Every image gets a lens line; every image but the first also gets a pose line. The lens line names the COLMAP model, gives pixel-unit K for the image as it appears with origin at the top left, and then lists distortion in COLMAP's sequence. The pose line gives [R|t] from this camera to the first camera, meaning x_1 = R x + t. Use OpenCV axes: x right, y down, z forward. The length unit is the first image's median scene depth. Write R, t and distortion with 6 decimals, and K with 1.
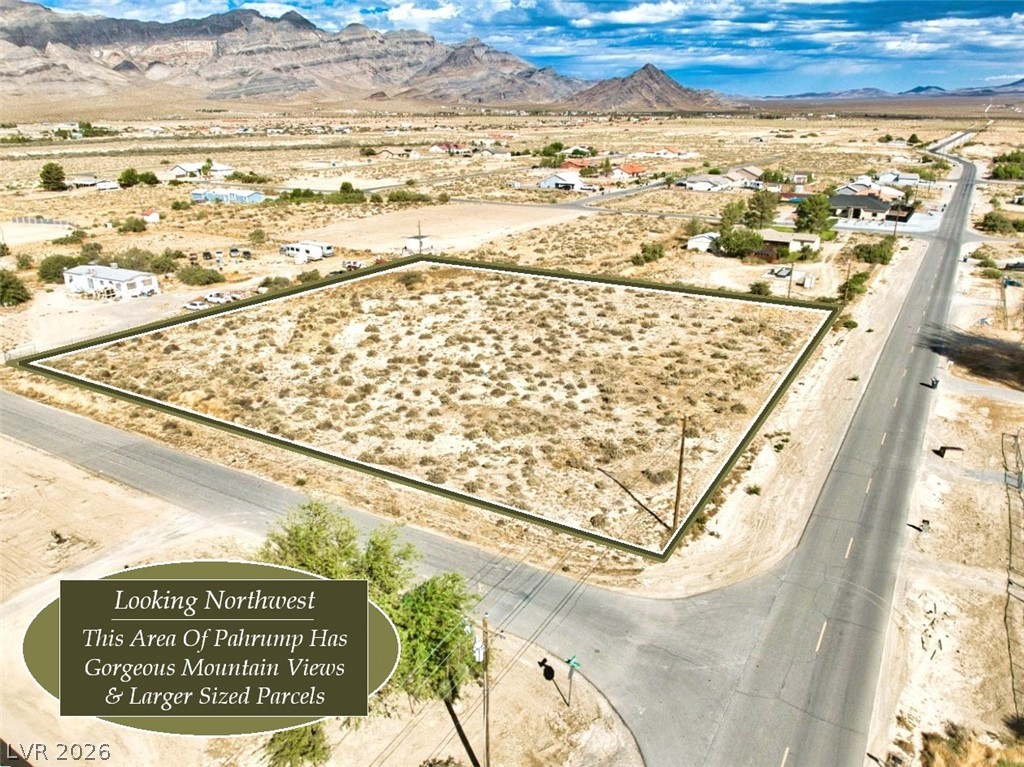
lens RADIAL K [[746.3, 0, 508.6], [0, 746.3, 423.9], [0, 0, 1]] dist [-0.033738, -0.005392]
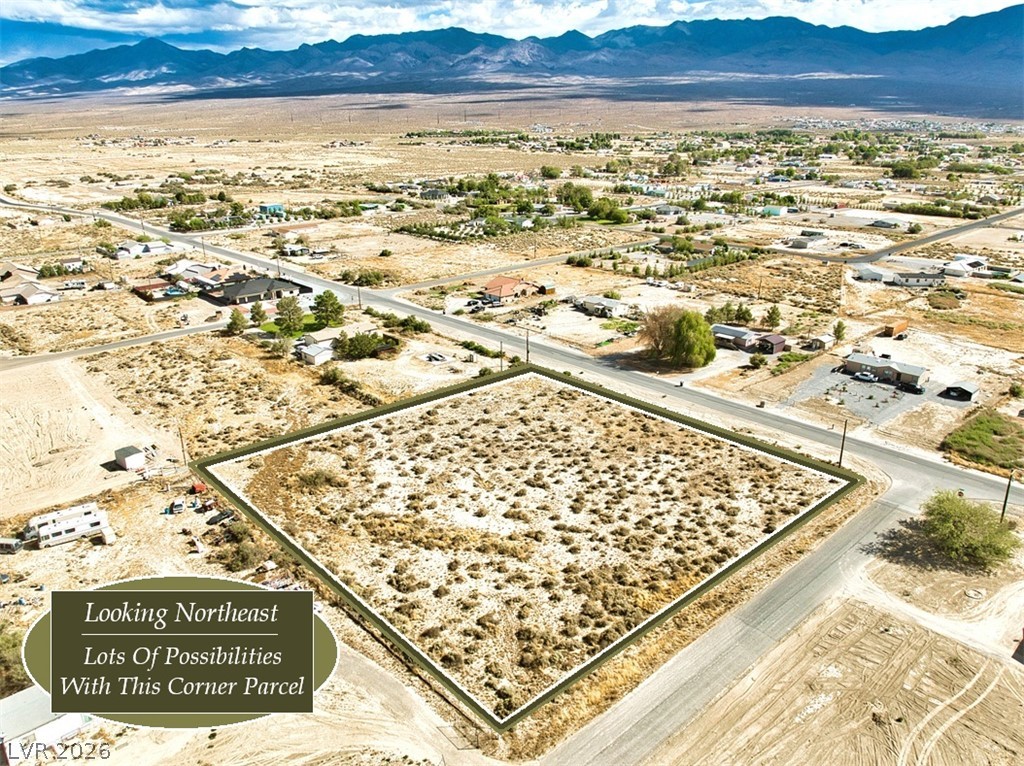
lens RADIAL K [[739.8, 0, 513.9], [0, 739.8, 396.3], [0, 0, 1]] dist [-0.031715, -0.024361]
pose [[0.288951, -0.339788, 0.895015, -1.108250], [0.379478, 0.898963, 0.218774, -0.512492], [-0.878922, 0.276423, 0.388699, 0.492963]]
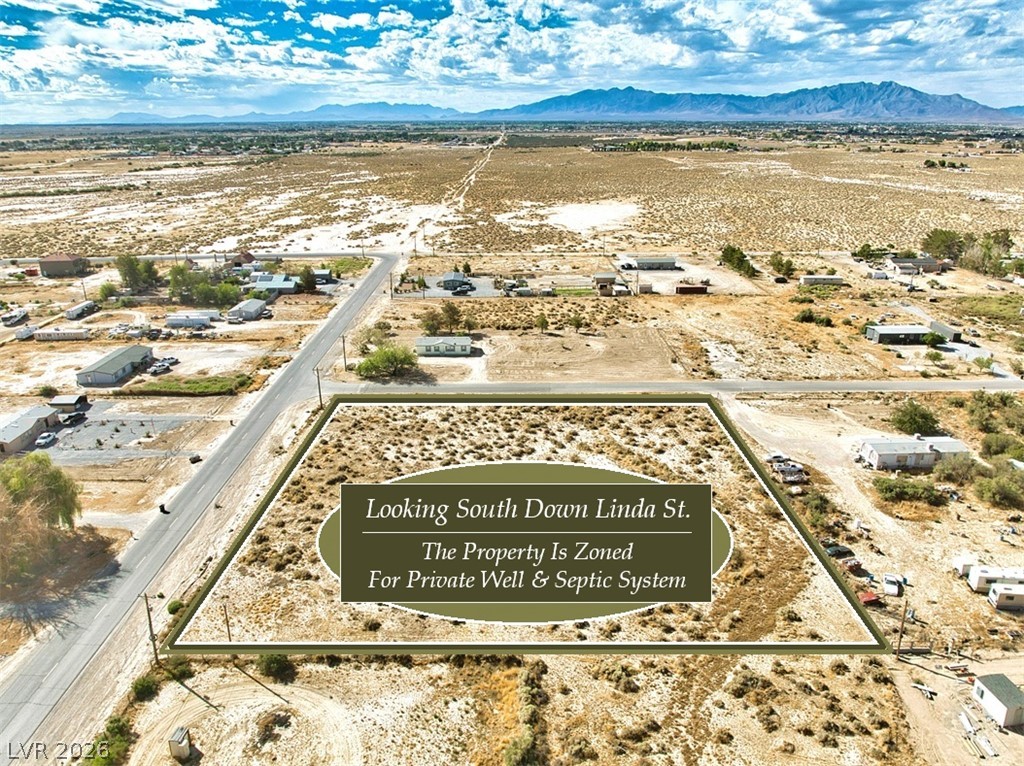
lens RADIAL K [[726.6, 0, 514.9], [0, 726.6, 430.9], [0, 0, 1]] dist [-0.030471, -0.007324]
pose [[-0.852432, 0.208972, -0.479260, 0.502634], [-0.198635, 0.718481, 0.666580, -0.960034], [0.483636, 0.663412, -0.570947, 1.596409]]
